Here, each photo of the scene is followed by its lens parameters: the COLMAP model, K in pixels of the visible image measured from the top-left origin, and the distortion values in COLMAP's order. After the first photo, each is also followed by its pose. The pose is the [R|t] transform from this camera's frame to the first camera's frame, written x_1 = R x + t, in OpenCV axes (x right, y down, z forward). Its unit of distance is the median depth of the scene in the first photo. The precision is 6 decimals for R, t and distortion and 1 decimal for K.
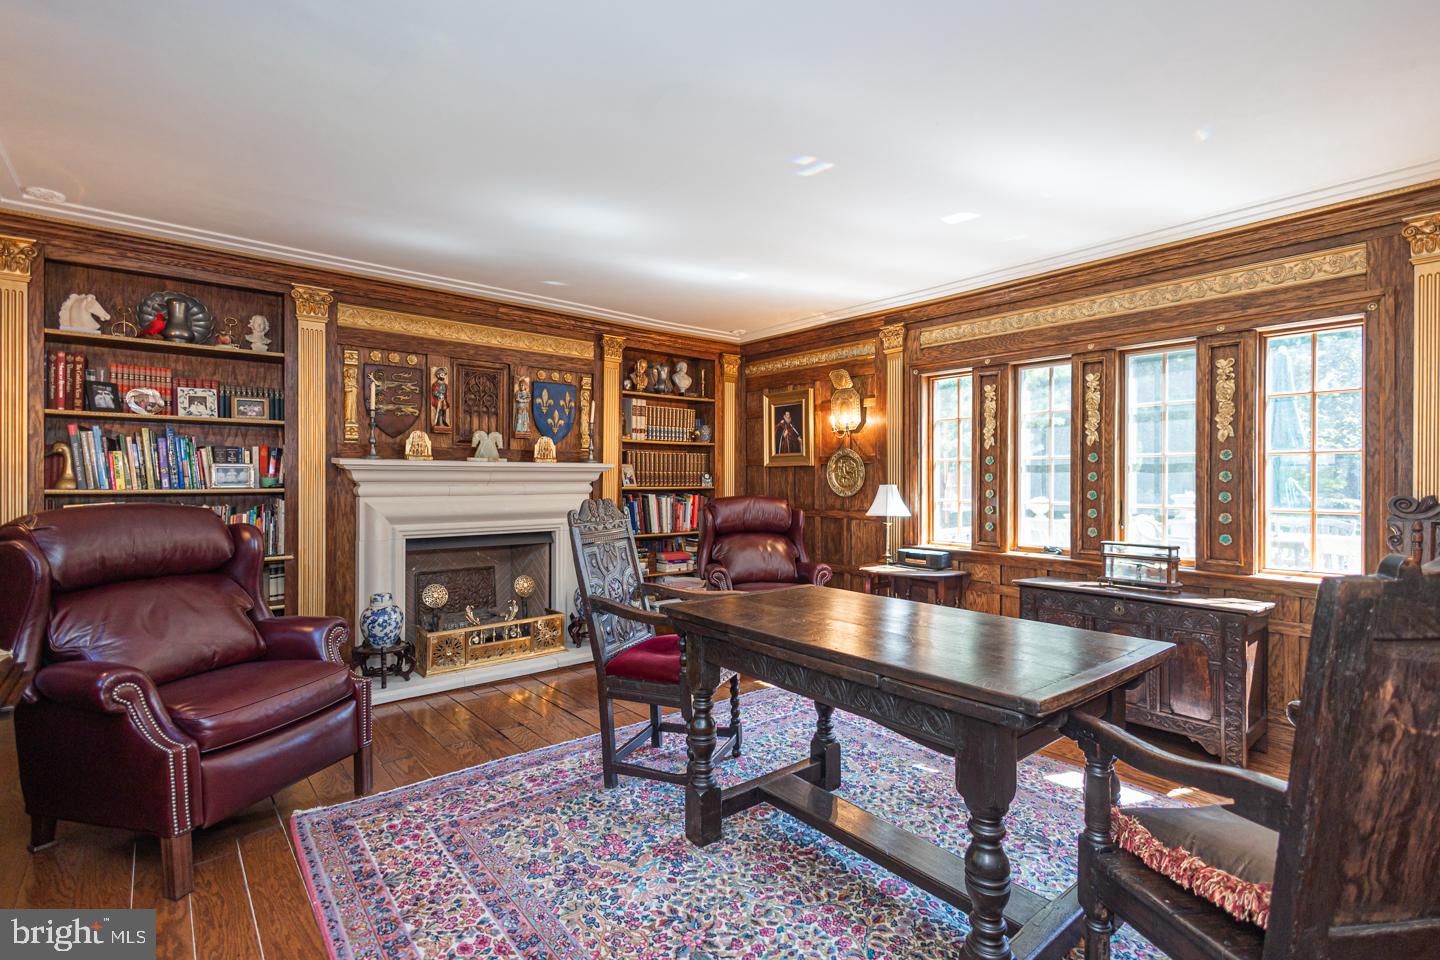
lens RADIAL K [[687.3, 0, 720.0], [0, 687.3, 480.0], [0, 0, 1]] dist [0.009105, -0.000399]
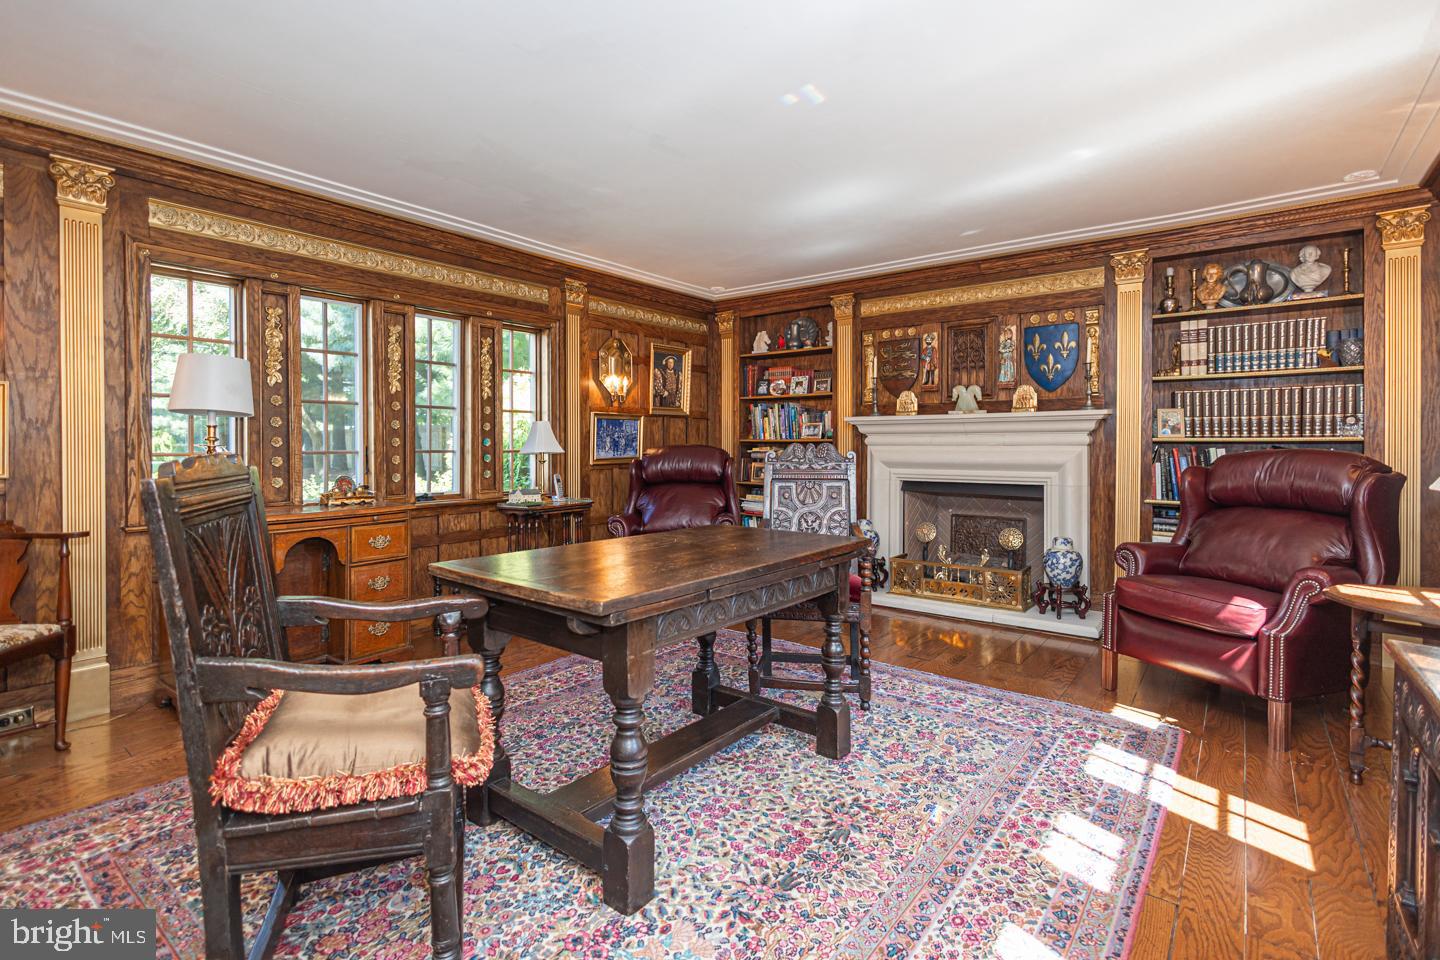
lens RADIAL K [[770.8, 0, 774.0], [0, 770.8, 449.1], [0, 0, 1]] dist [0.001499, -0.000372]
pose [[0.166475, 0.001803, -0.986044, 0.798662], [0.000662, 0.999998, 0.001940, 0.025391], [0.986045, -0.000976, 0.166474, 0.520339]]
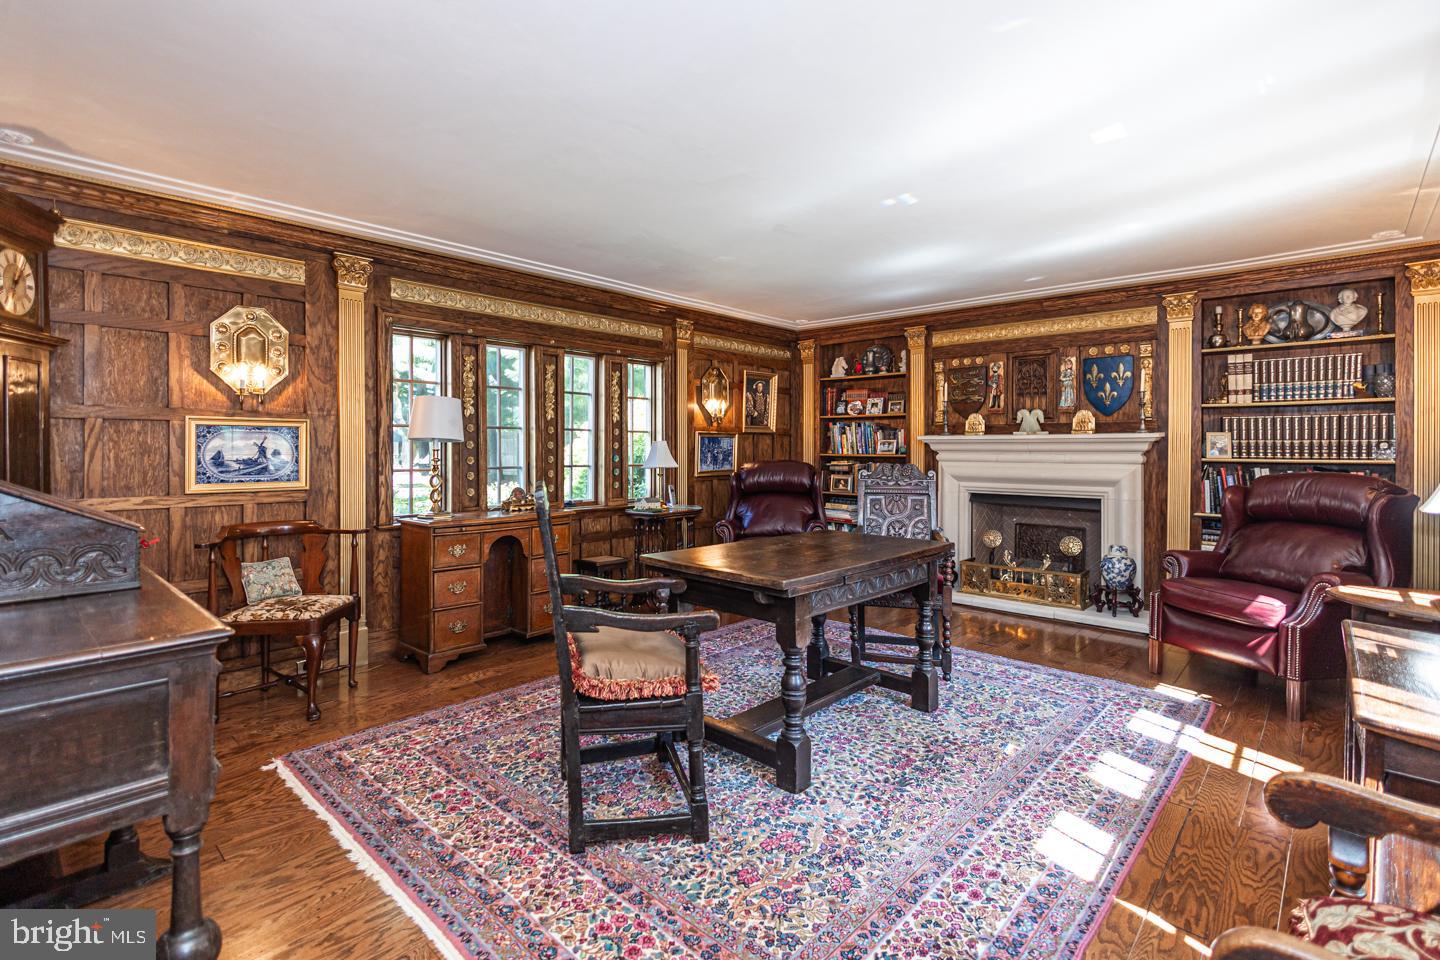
lens RADIAL K [[806.3, 0, 720.0], [0, 806.3, 445.9], [0, 0, 1]] dist [0.003528, -0.003017]
pose [[0.048875, -0.002314, -0.998802, 1.057591], [-0.001239, 0.999996, -0.002378, -0.003349], [0.998804, 0.001354, 0.048872, 0.400842]]
